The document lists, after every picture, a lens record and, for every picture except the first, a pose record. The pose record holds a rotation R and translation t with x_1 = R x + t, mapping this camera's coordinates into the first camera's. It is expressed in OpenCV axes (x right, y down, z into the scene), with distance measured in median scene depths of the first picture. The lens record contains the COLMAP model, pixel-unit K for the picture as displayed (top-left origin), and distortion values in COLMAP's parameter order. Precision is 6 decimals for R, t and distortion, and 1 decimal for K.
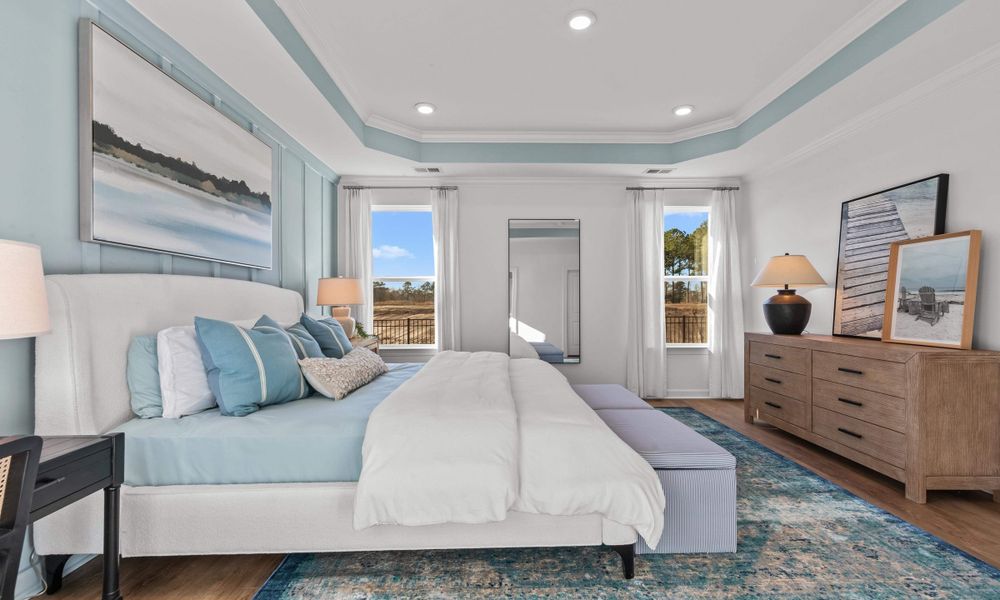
lens RADIAL K [[459.8, 0, 501.4], [0, 459.8, 302.2], [0, 0, 1]] dist [0.009310, -0.002576]
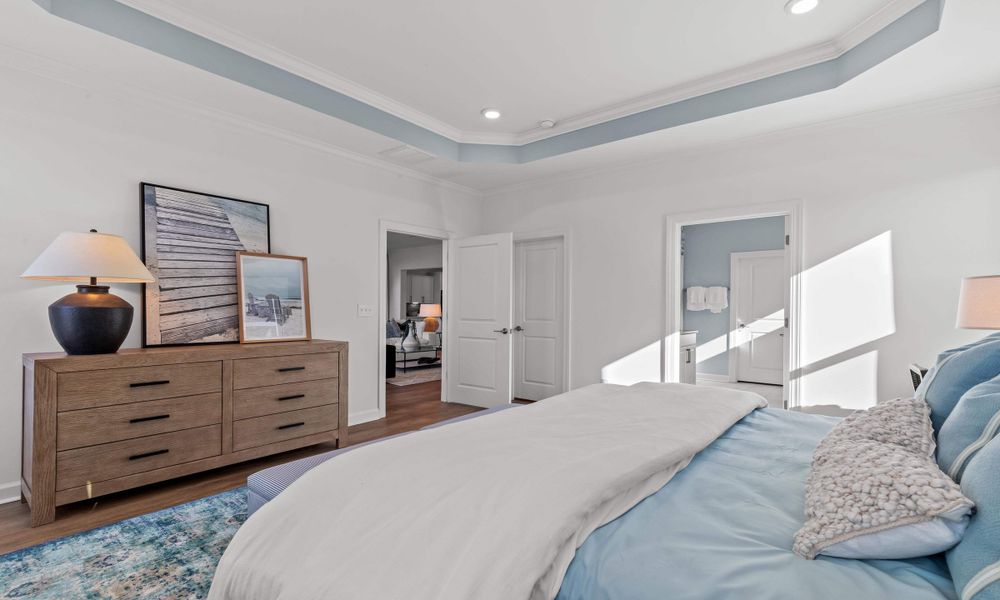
lens RADIAL K [[459.8, 0, 495.2], [0, 459.8, 312.8], [0, 0, 1]] dist [0.009310, -0.002576]
pose [[-0.764846, -0.002228, 0.644209, -0.307130], [-0.002993, 0.999996, -0.000095, 0.012919], [-0.644206, -0.002001, -0.764849, 1.465051]]
